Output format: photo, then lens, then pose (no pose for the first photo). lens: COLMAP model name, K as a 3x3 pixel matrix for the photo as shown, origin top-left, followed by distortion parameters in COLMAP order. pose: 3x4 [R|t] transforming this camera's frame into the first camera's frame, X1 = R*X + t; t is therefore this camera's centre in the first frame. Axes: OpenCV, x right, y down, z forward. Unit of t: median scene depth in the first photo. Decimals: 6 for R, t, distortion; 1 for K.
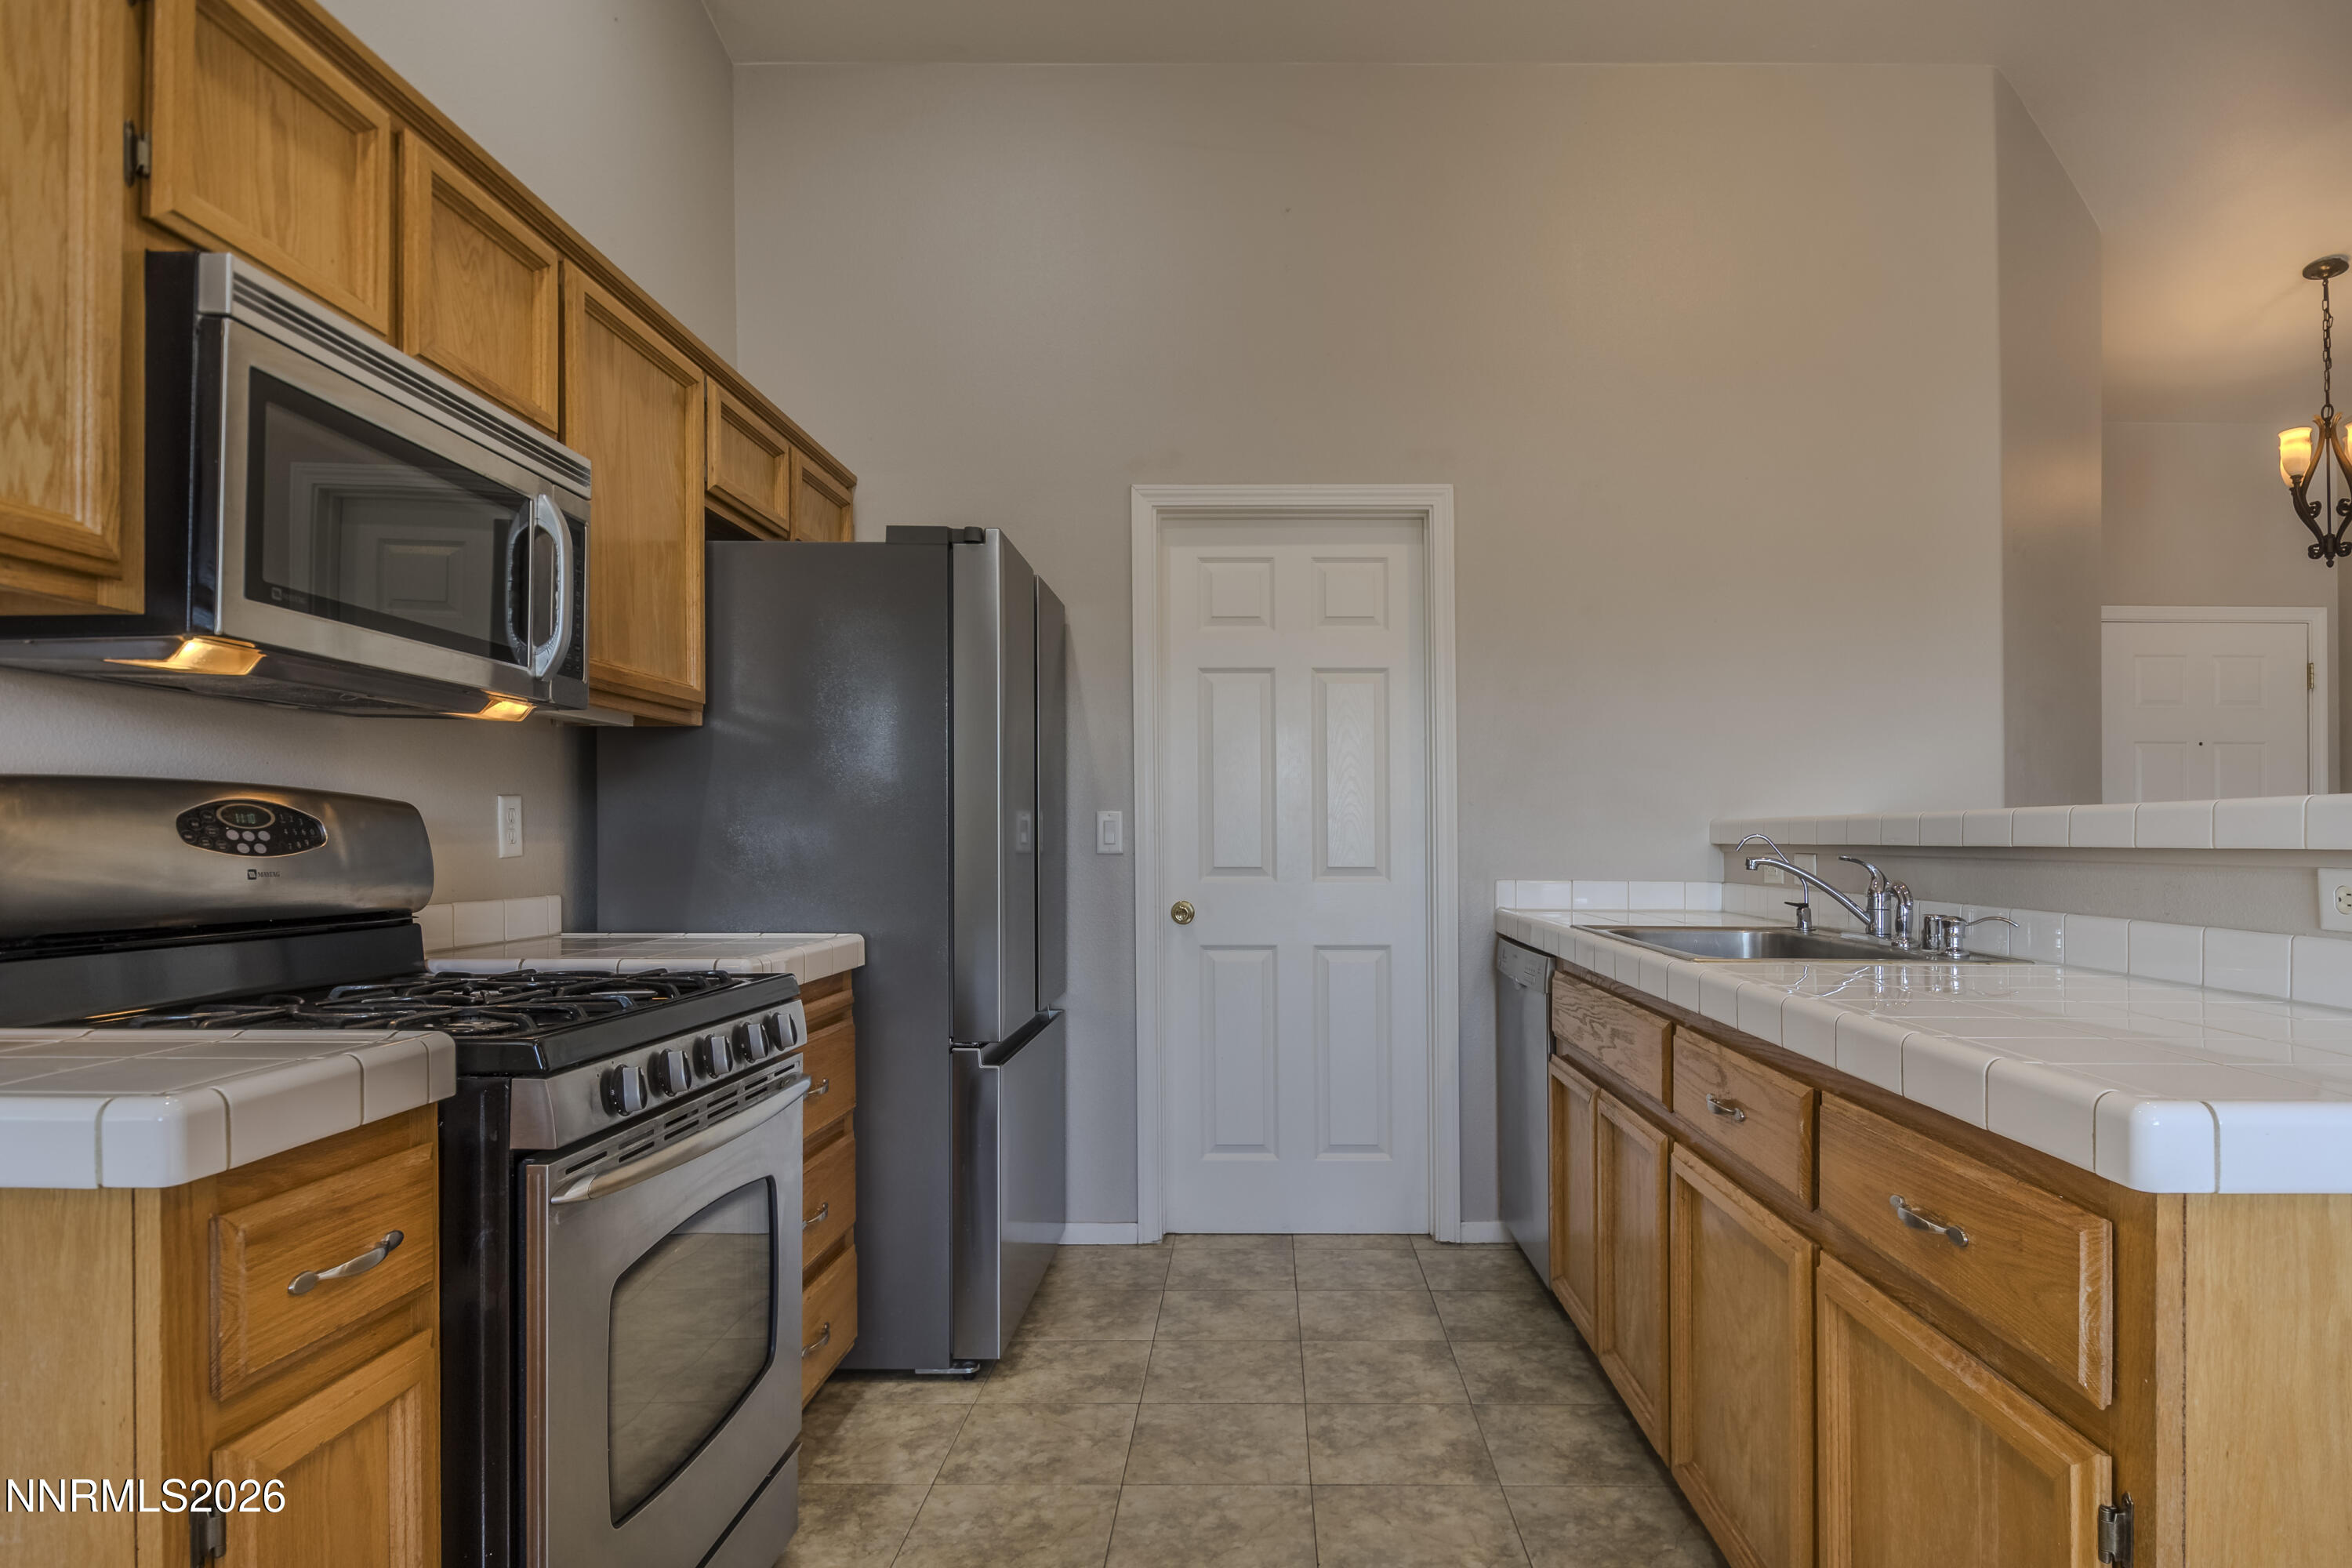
lens RADIAL K [[1344.3, 0, 1305.5], [0, 1344.3, 836.5], [0, 0, 1]] dist [0.011353, -0.013860]
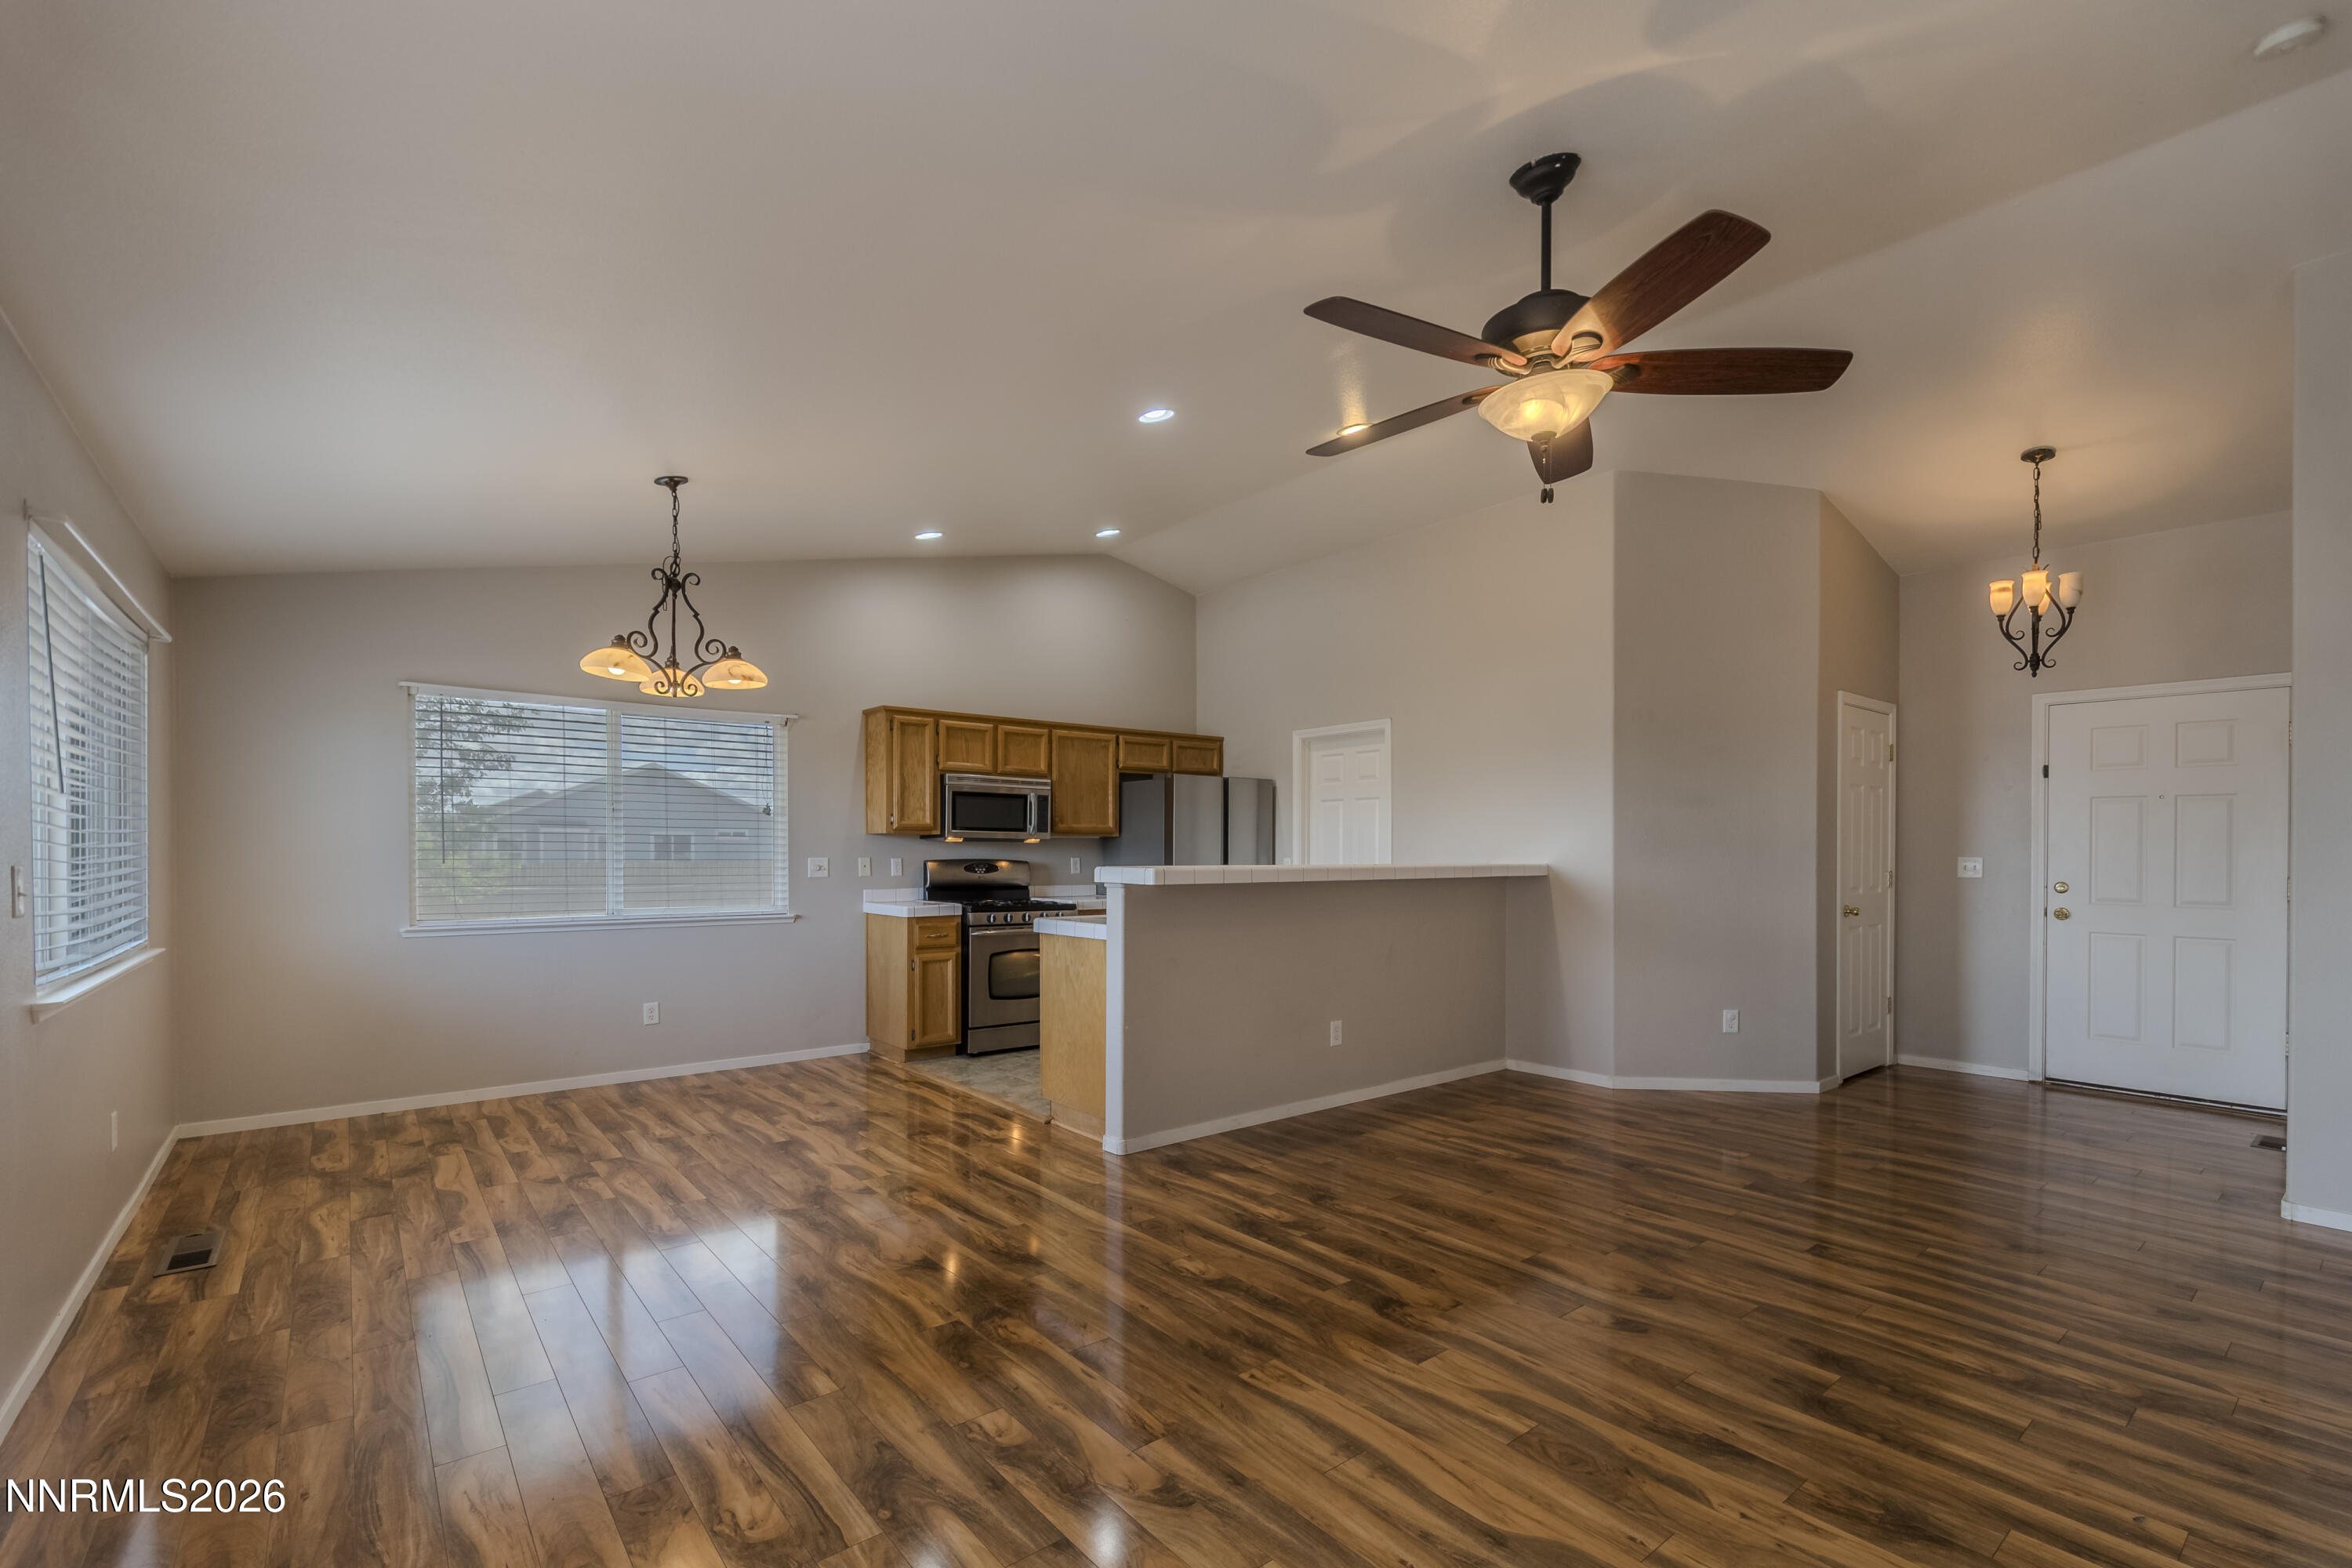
lens RADIAL K [[1033.7, 0, 1214.3], [0, 1033.7, 869.7], [0, 0, 1]] dist [0.000211, -0.000063]
pose [[0.639697, 0.011524, -0.768540, 2.408421], [0.001311, 0.999870, 0.016084, -0.052975], [0.768626, -0.011296, 0.639599, -0.712985]]
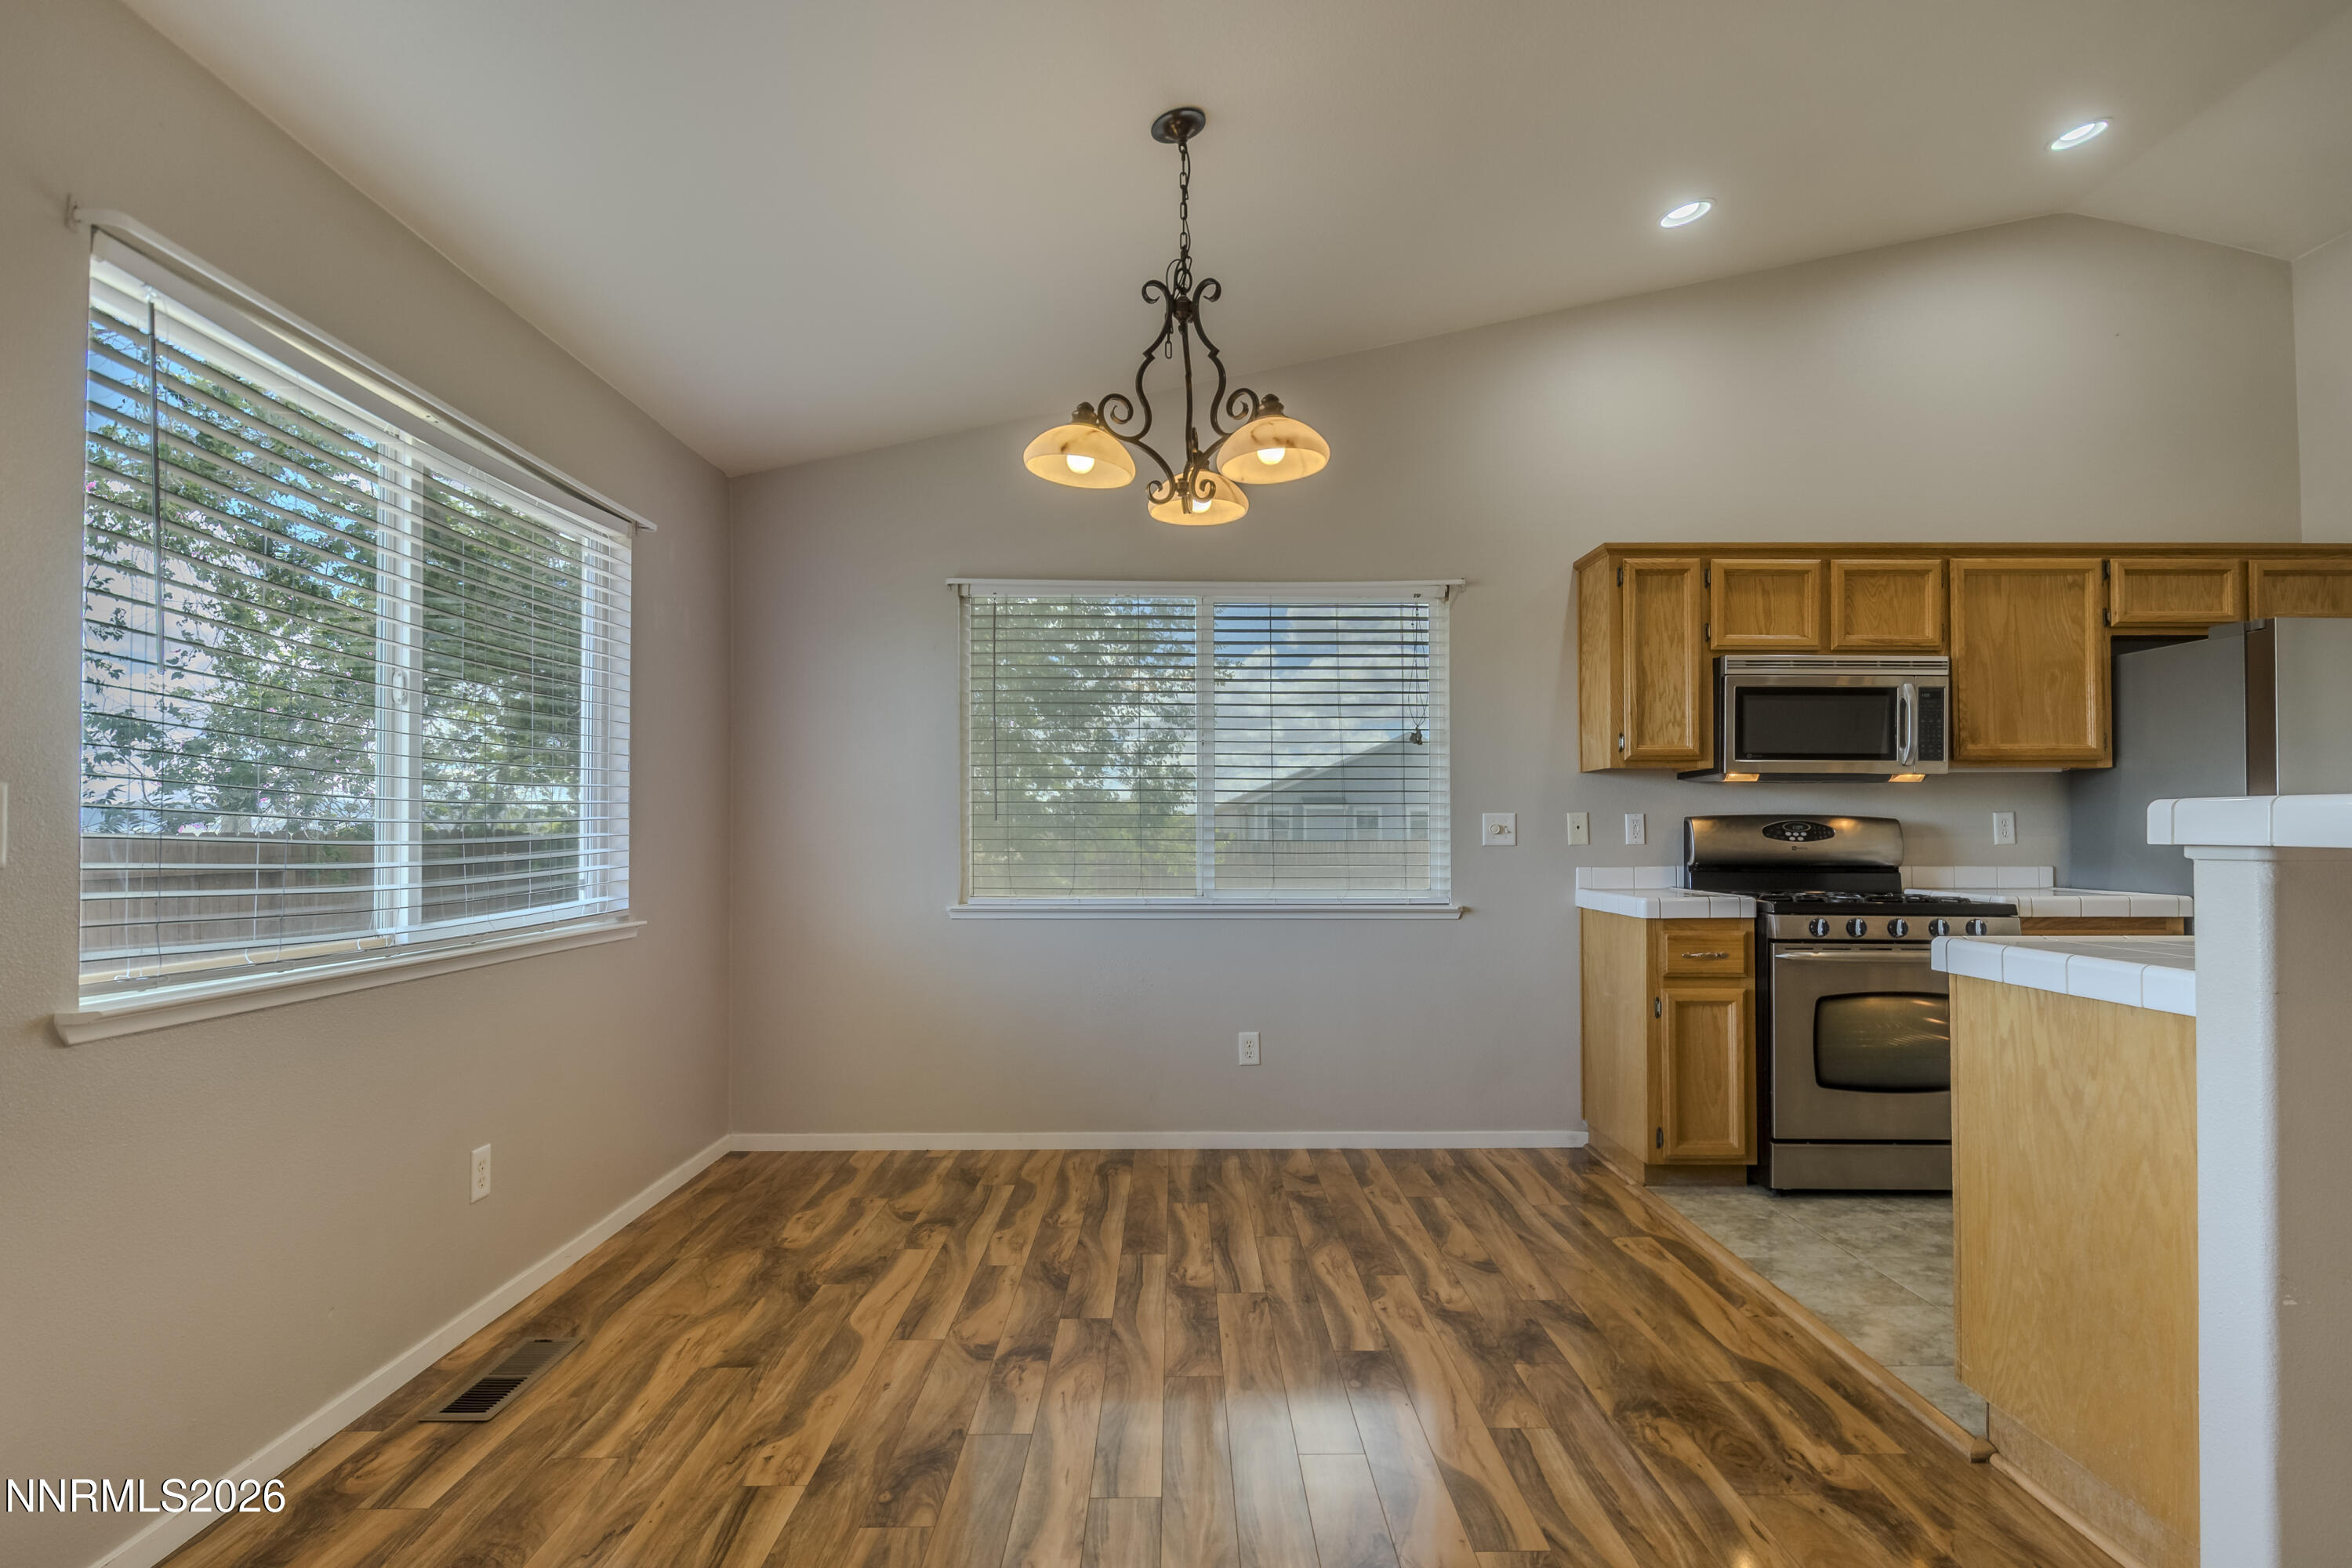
lens RADIAL K [[1216.5, 0, 1166.6], [0, 1216.5, 814.1], [0, 0, 1]] dist [0.017603, -0.019551]
pose [[-0.010871, -0.017305, -0.999791, 1.477825], [0.004388, 0.999840, -0.017354, -0.002886], [0.999931, -0.004576, -0.010794, -0.221456]]
